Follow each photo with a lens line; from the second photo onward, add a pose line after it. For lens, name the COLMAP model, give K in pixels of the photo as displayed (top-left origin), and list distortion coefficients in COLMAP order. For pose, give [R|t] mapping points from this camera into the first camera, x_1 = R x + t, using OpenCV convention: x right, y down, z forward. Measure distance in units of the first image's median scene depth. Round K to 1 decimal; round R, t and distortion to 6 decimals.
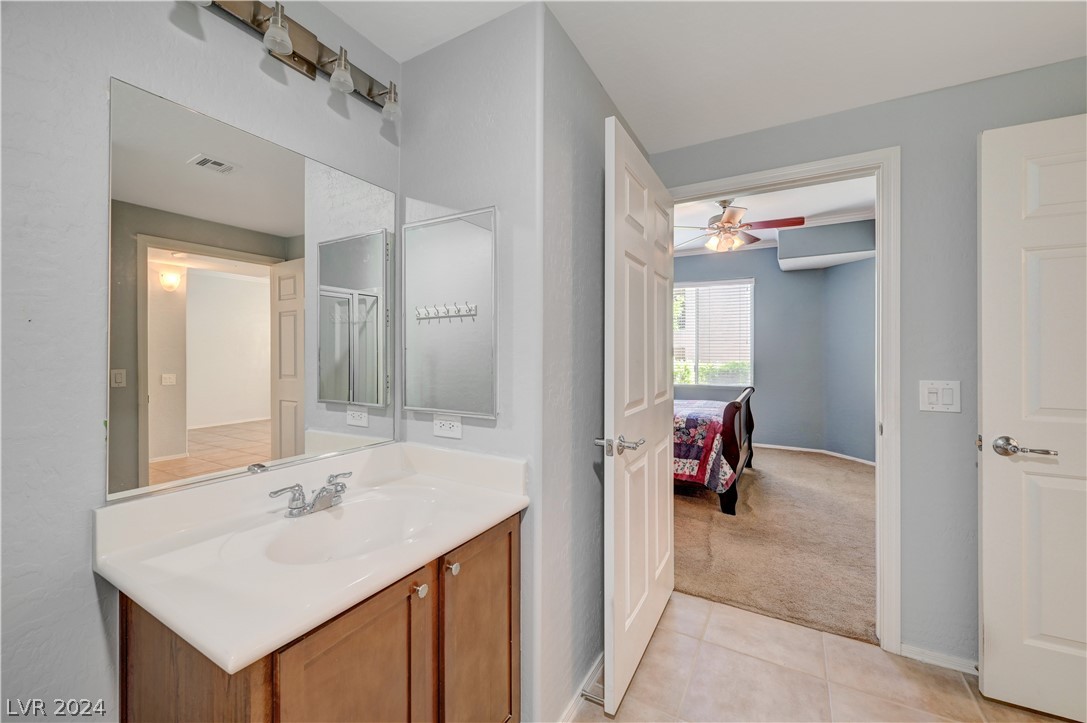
lens RADIAL K [[433.1, 0, 545.7], [0, 433.1, 350.6], [0, 0, 1]] dist [-0.001758, 0.000004]
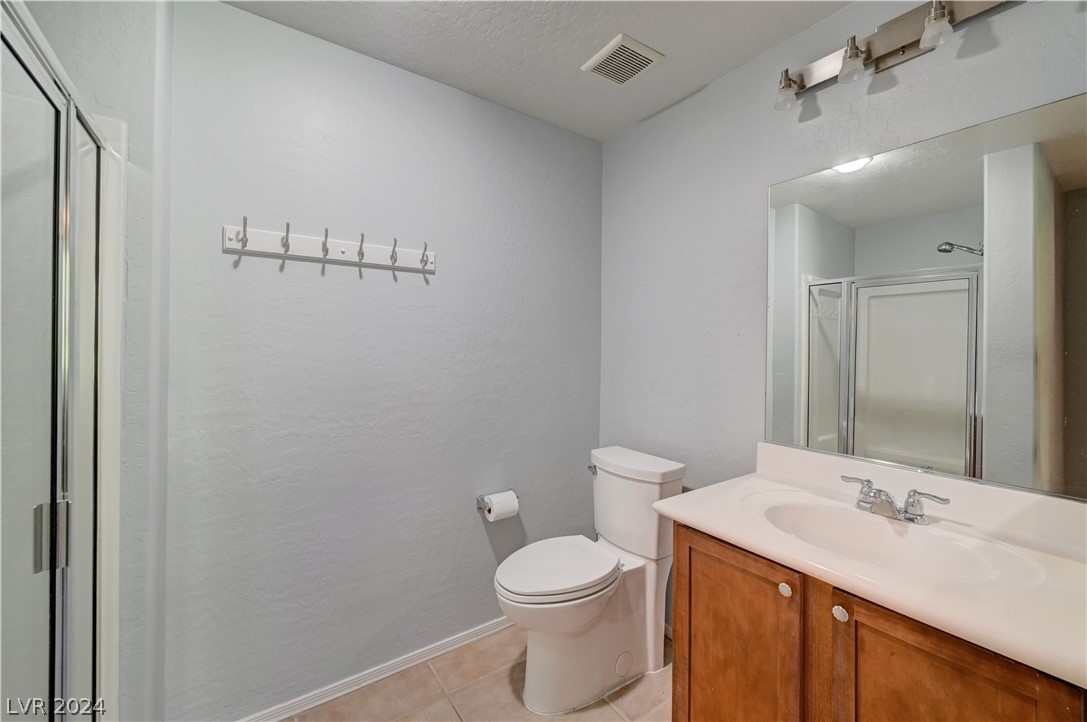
lens RADIAL K [[433.1, 0, 545.7], [0, 433.1, 350.1], [0, 0, 1]] dist [-0.001758, 0.000004]
pose [[-0.426868, -0.002895, -0.904309, 0.709152], [-0.005068, 0.999987, -0.000808, 0.003042], [0.904300, 0.004238, -0.426877, 0.759128]]
